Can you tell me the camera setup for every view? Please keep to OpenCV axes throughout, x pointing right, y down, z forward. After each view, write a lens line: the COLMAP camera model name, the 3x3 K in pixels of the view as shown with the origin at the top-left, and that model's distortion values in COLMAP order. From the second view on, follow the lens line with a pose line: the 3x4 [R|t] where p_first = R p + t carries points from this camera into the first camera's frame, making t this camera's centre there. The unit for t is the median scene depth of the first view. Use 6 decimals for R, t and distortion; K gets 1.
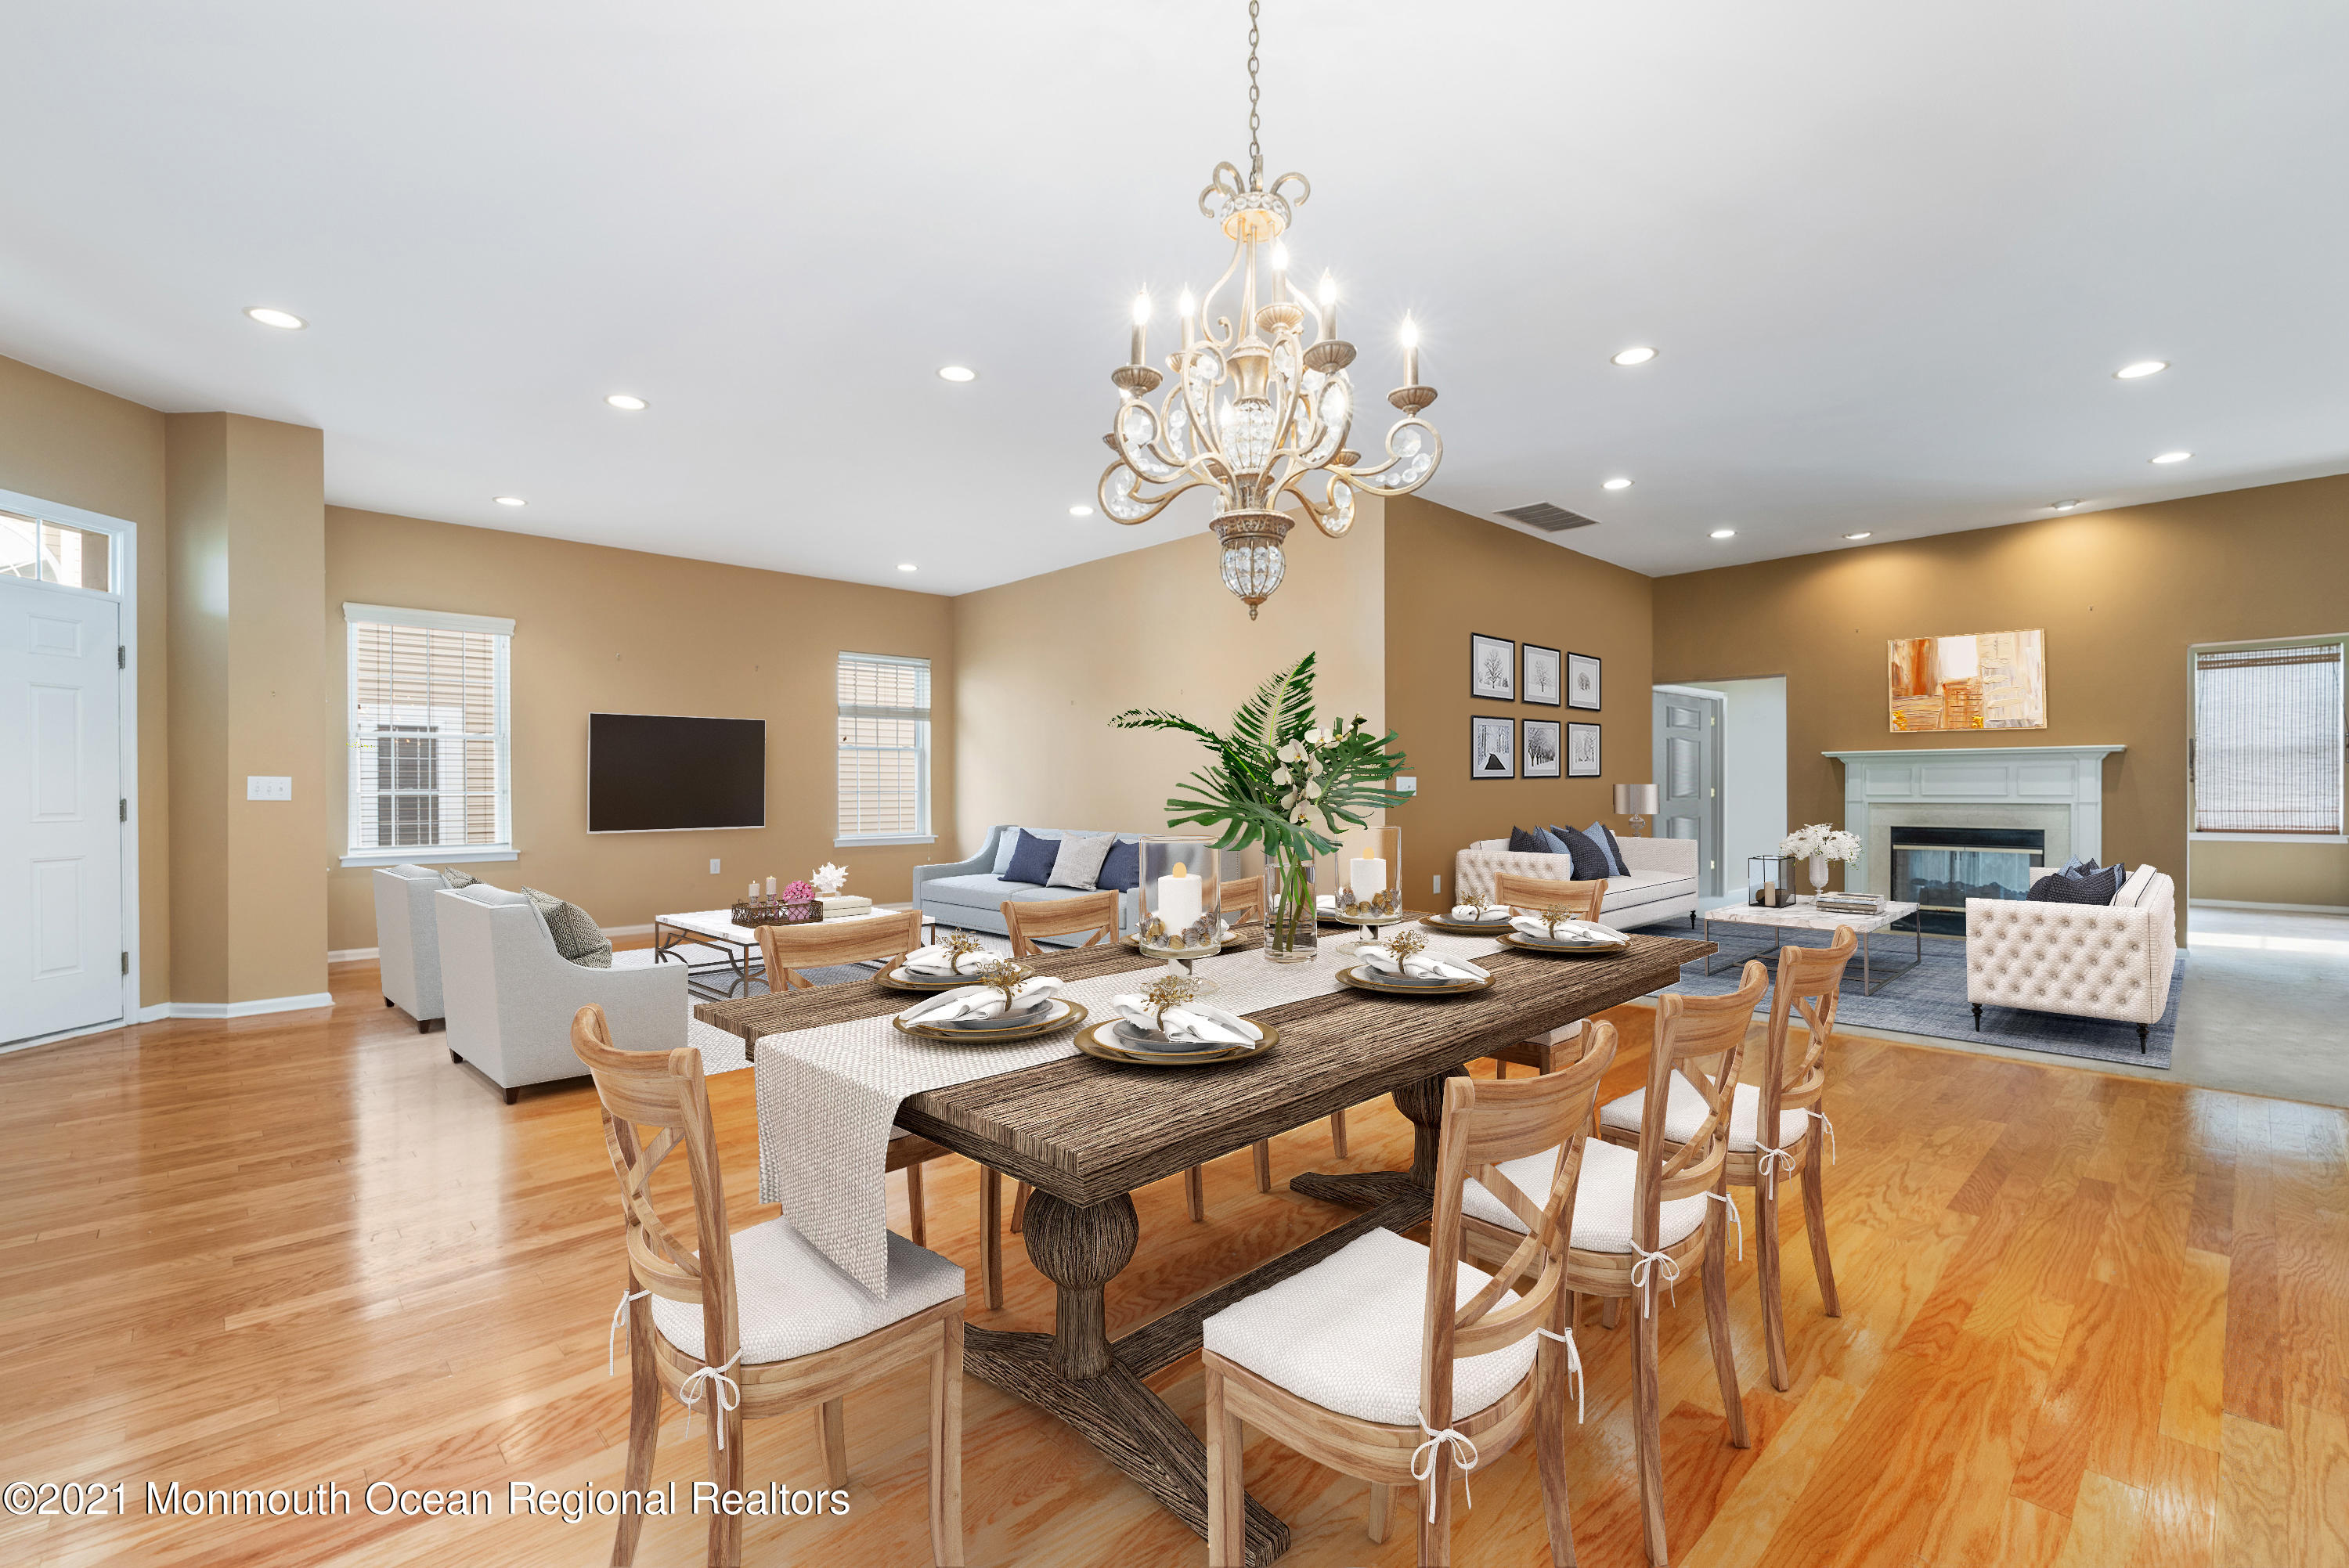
lens RADIAL K [[1011.2, 0, 1198.3], [0, 1011.2, 786.1], [0, 0, 1]] dist [-0.001849, 0.000021]
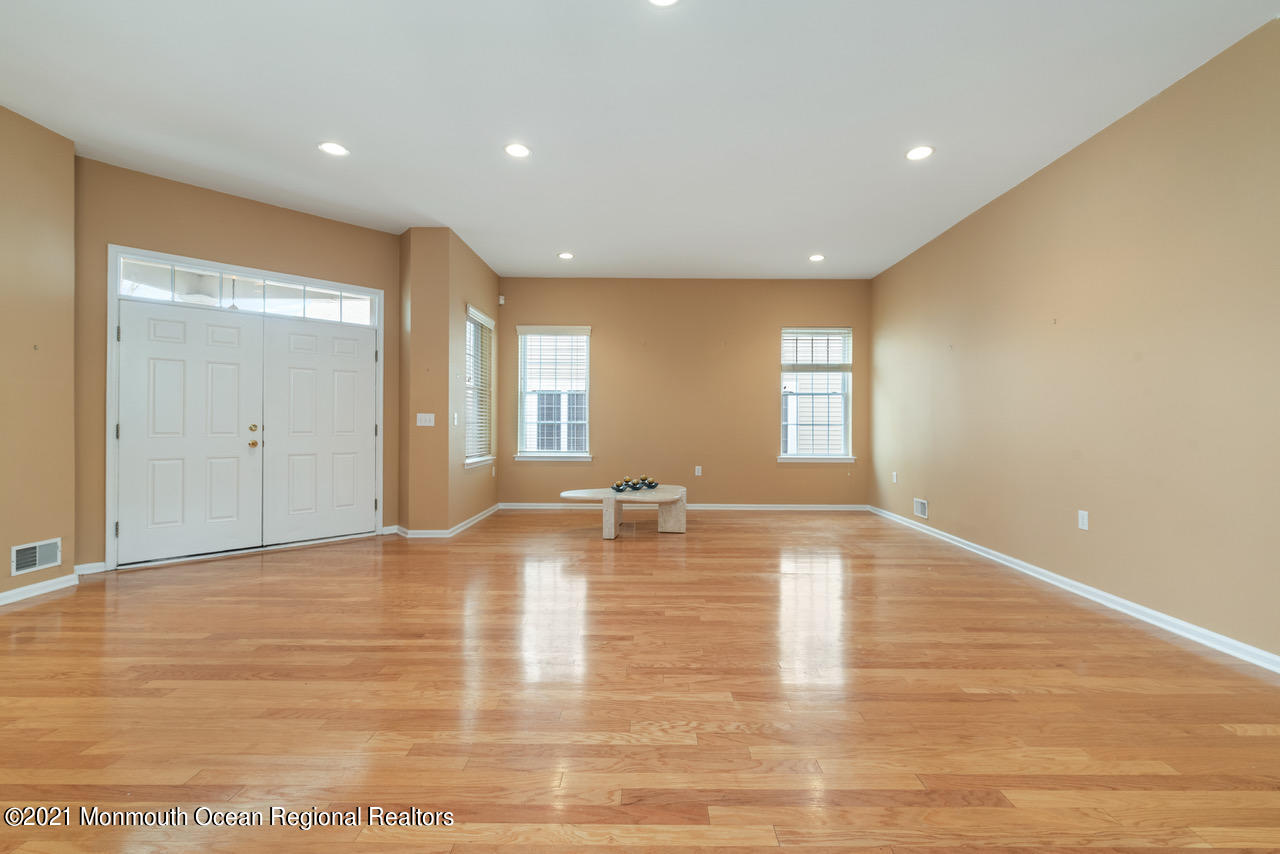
lens RADIAL K [[551.1, 0, 643.4], [0, 551.1, 419.0], [0, 0, 1]] dist [-0.001849, 0.000021]
pose [[0.726928, 0.001933, -0.686711, 0.073238], [-0.002004, 0.999998, 0.000693, -0.000567], [0.686710, 0.000872, 0.726931, 0.402231]]
